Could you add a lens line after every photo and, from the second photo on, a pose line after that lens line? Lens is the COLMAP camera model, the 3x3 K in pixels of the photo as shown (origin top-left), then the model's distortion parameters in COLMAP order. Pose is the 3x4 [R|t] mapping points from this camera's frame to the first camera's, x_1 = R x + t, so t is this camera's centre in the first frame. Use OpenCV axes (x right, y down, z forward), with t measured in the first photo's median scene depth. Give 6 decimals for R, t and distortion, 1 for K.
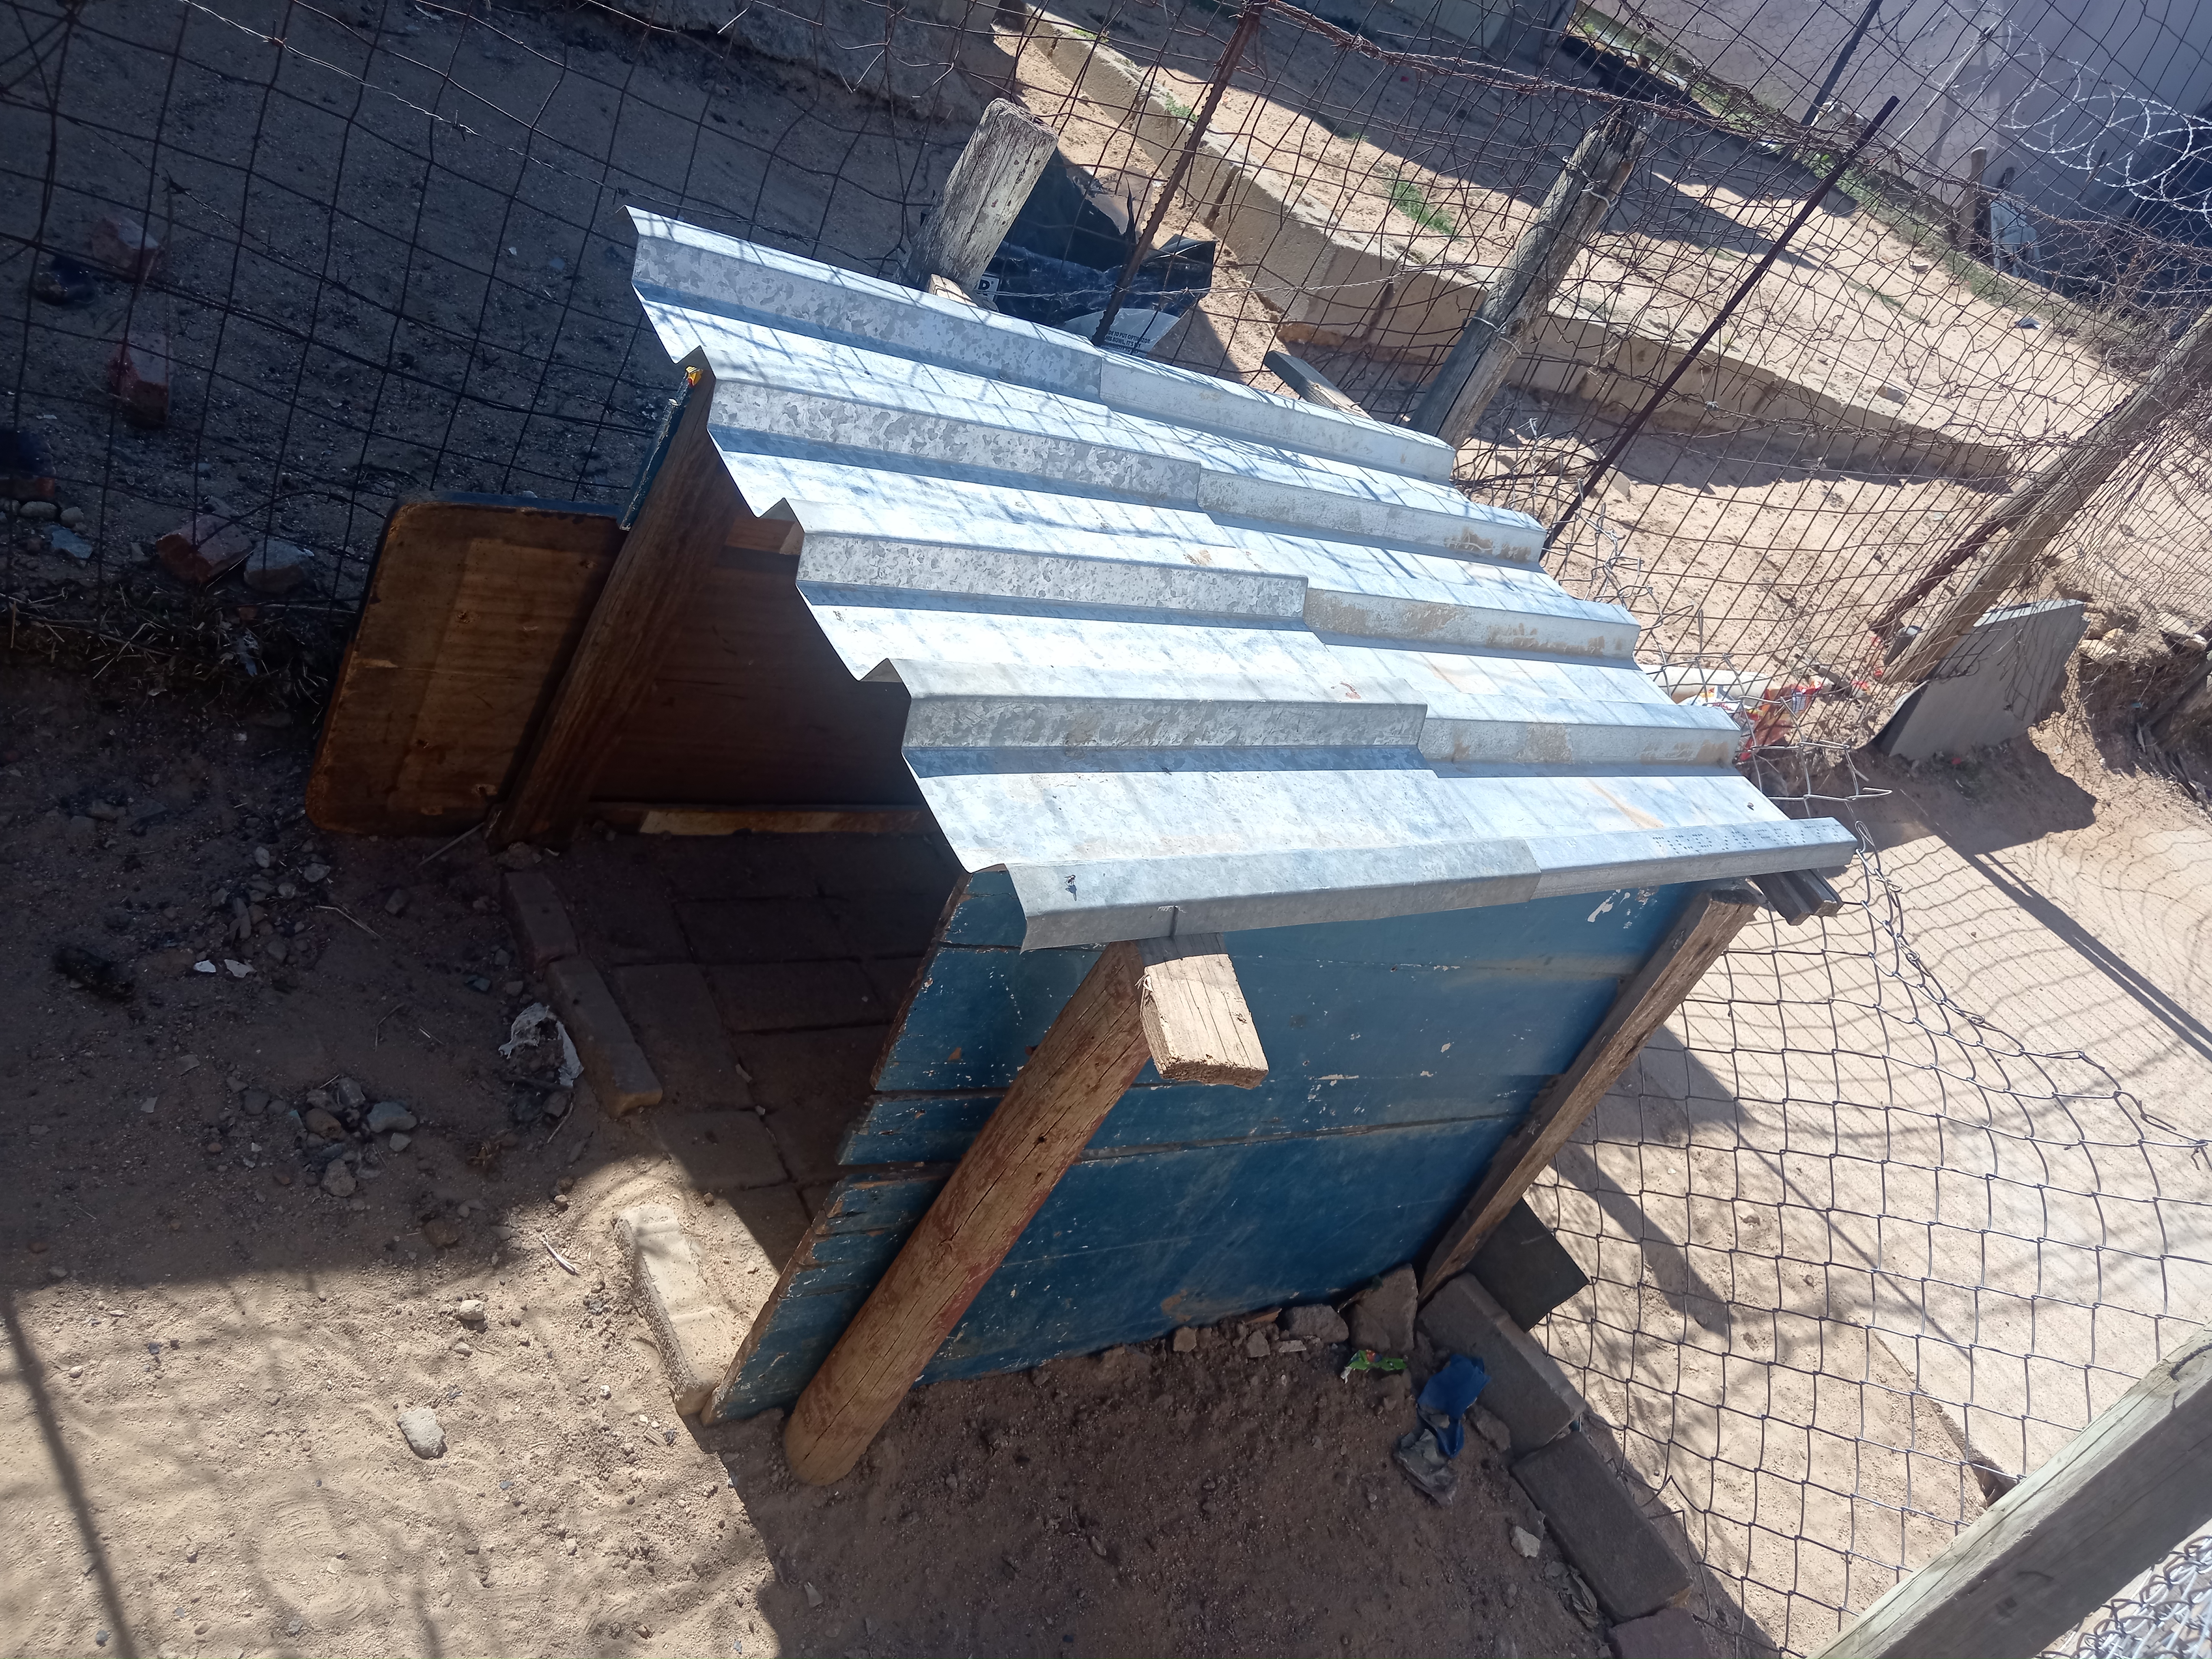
lens RADIAL K [[1728.0, 0, 1102.3], [0, 1728.0, 831.9], [0, 0, 1]] dist [0.004062, -0.007448]
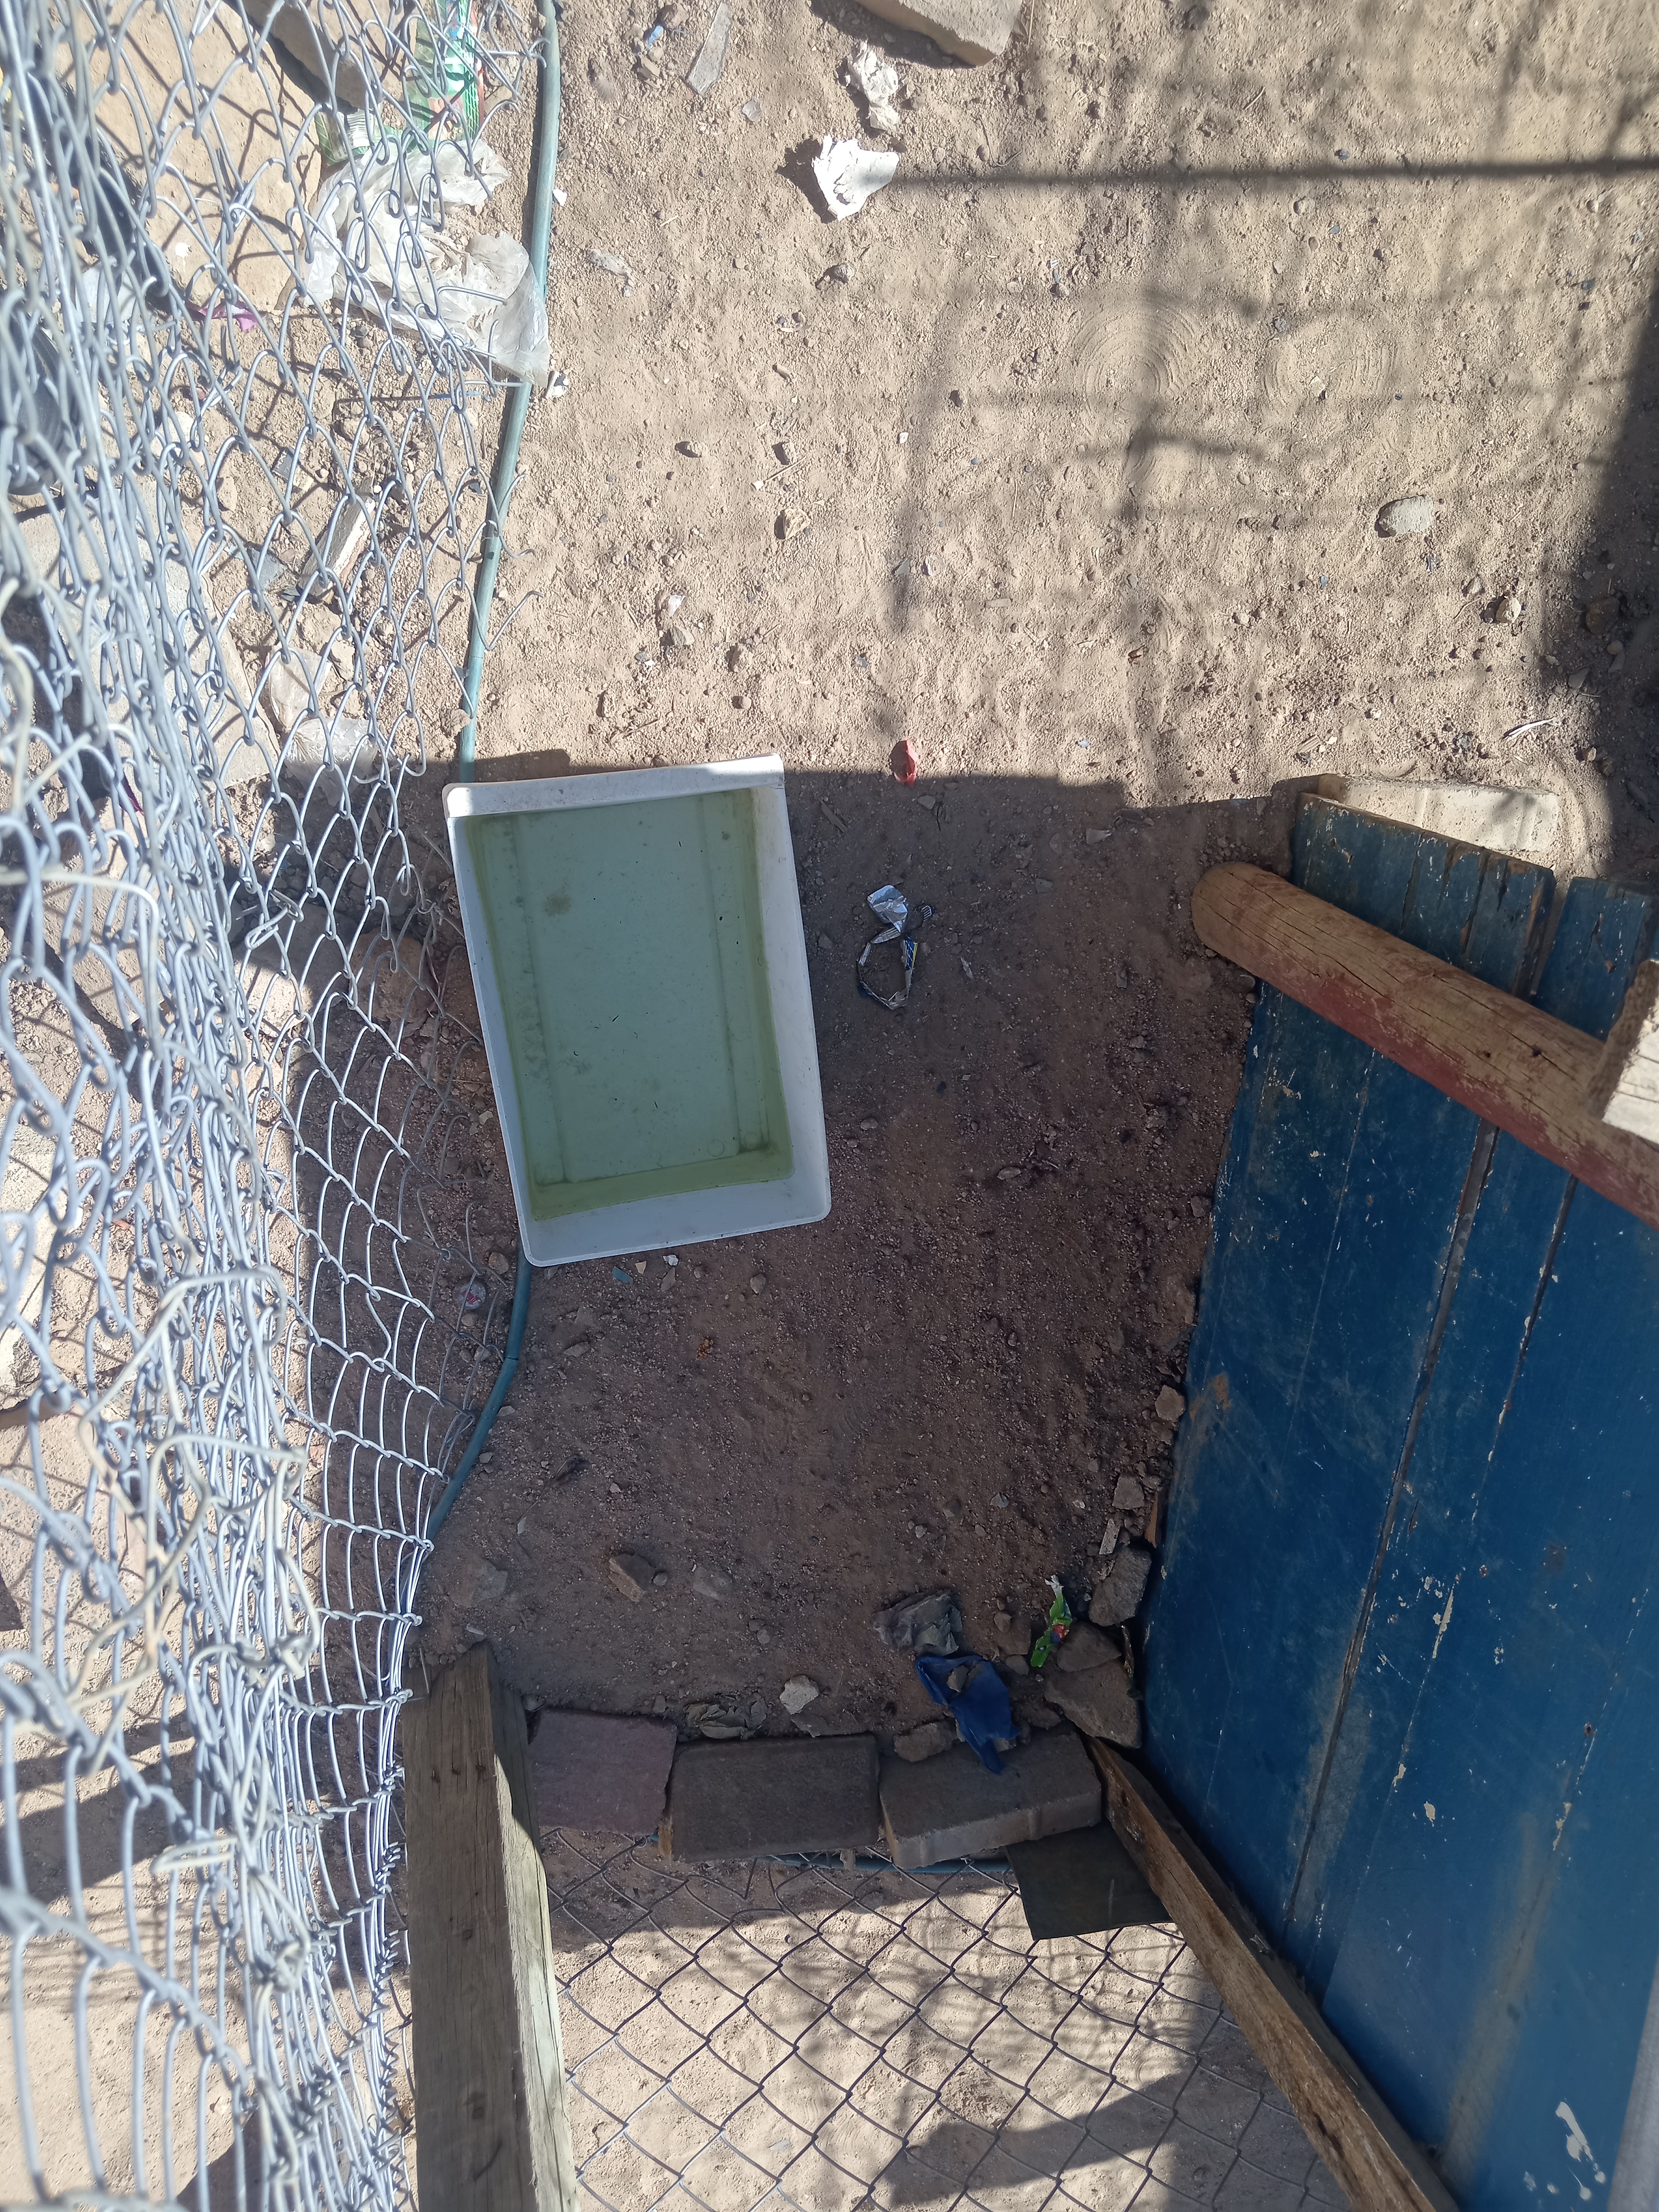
lens RADIAL K [[1728.0, 0, 825.0], [0, 1728.0, 1106.3], [0, 0, 1]] dist [0.004062, -0.007448]
pose [[-0.431733, 0.853156, -0.292801, 0.294524], [-0.814638, -0.229434, 0.532659, 0.019430], [0.387263, 0.468493, 0.794067, 0.243553]]
